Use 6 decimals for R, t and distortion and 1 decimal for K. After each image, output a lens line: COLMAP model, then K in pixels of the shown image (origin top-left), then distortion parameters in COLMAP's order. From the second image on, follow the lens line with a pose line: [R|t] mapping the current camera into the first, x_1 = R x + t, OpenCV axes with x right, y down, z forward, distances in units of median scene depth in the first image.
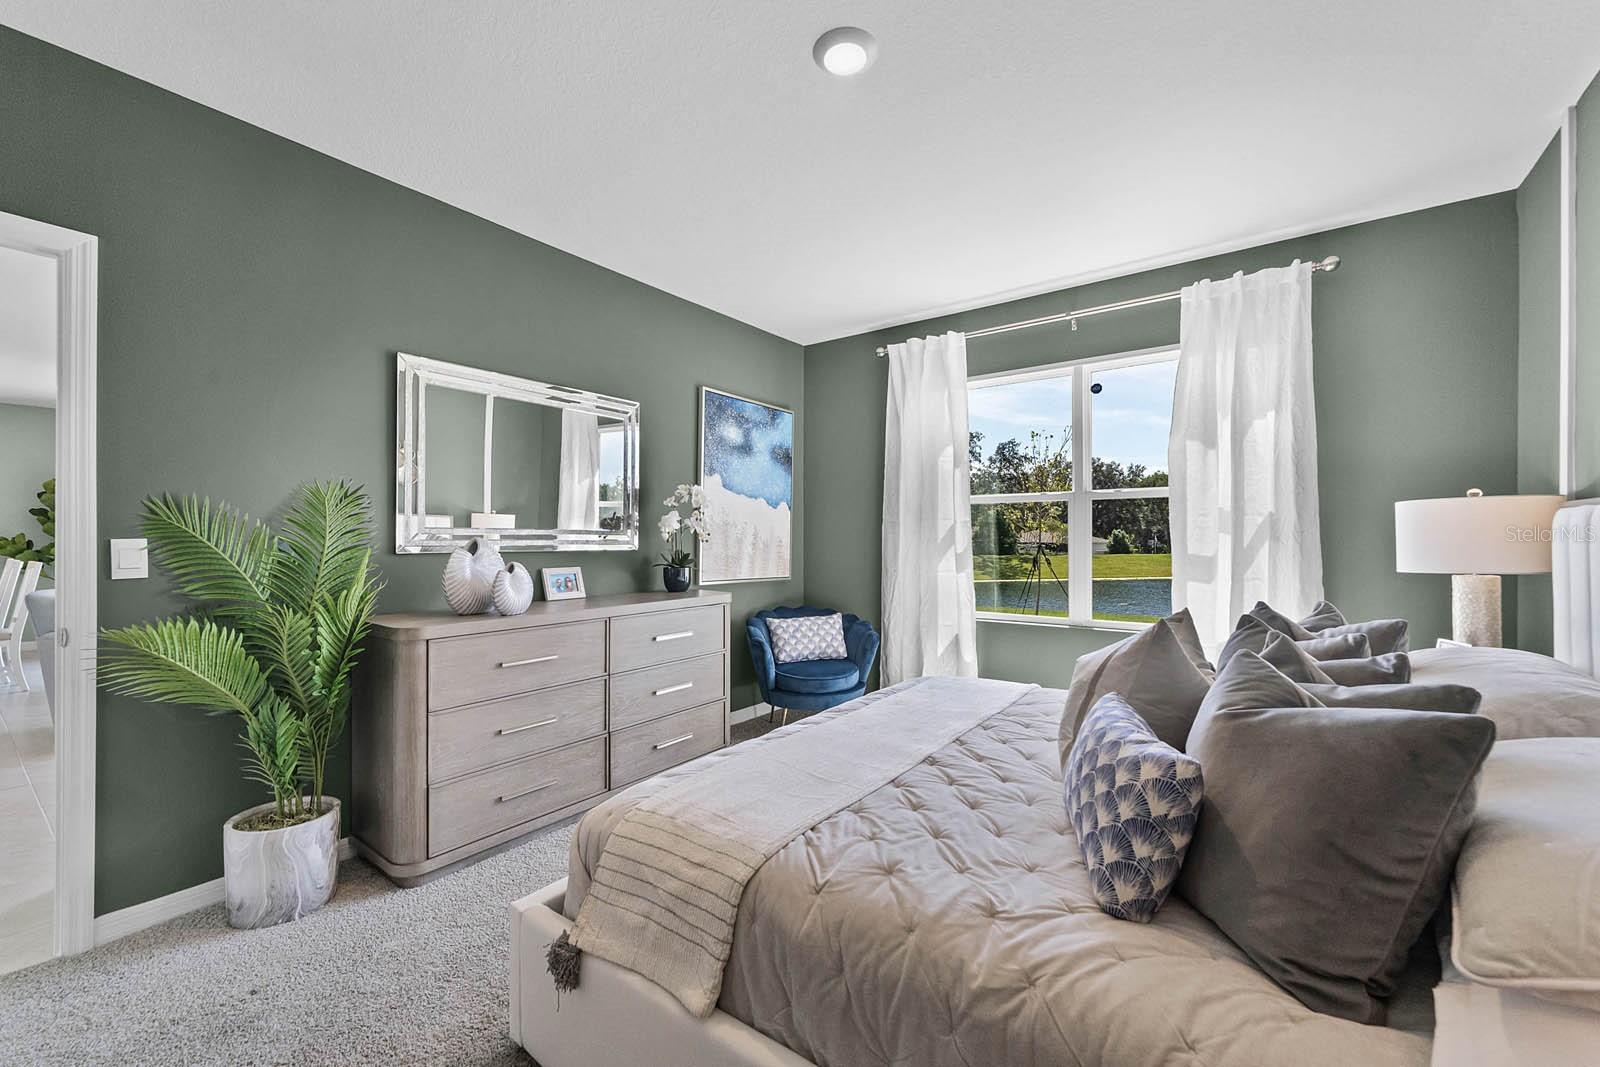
lens RADIAL K [[651.0, 0, 796.0], [0, 651.0, 534.9], [0, 0, 1]] dist [-0.000562, 0.000630]
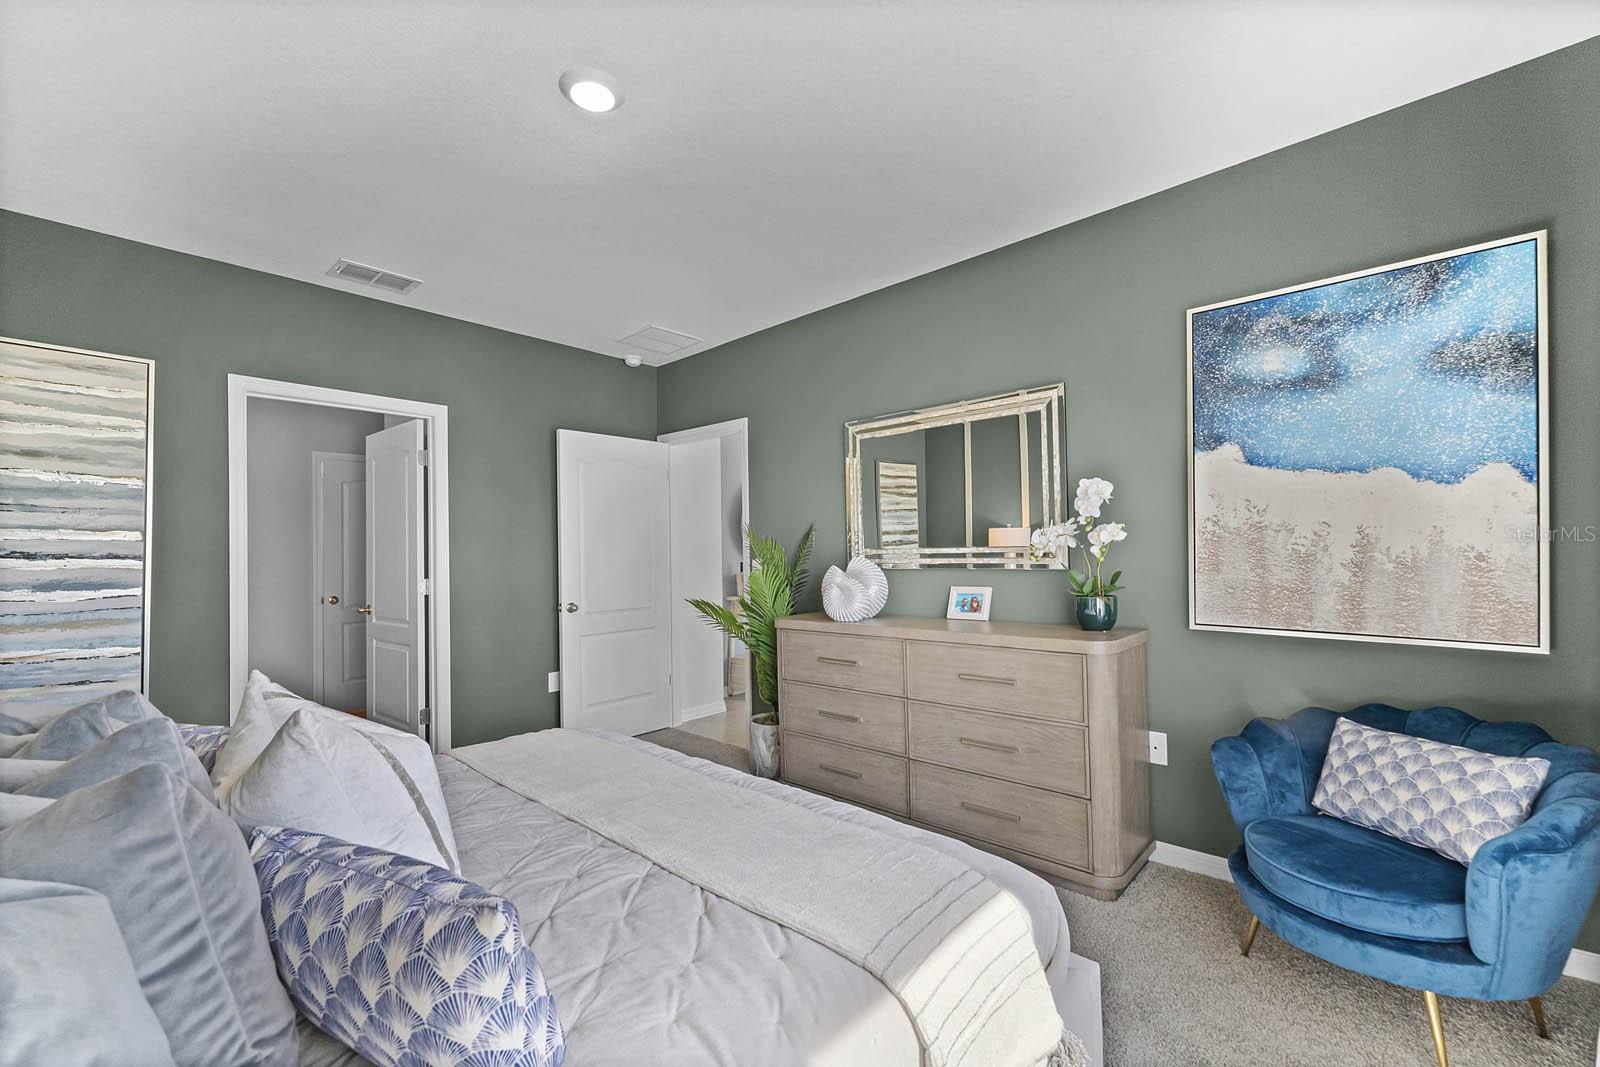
lens RADIAL K [[651.0, 0, 811.5], [0, 651.0, 550.3], [0, 0, 1]] dist [-0.000562, 0.000630]
pose [[-0.095386, -0.010559, -0.995384, 0.480382], [0.016133, 0.999796, -0.012152, 0.002933], [0.995310, -0.017218, -0.095196, 0.662225]]
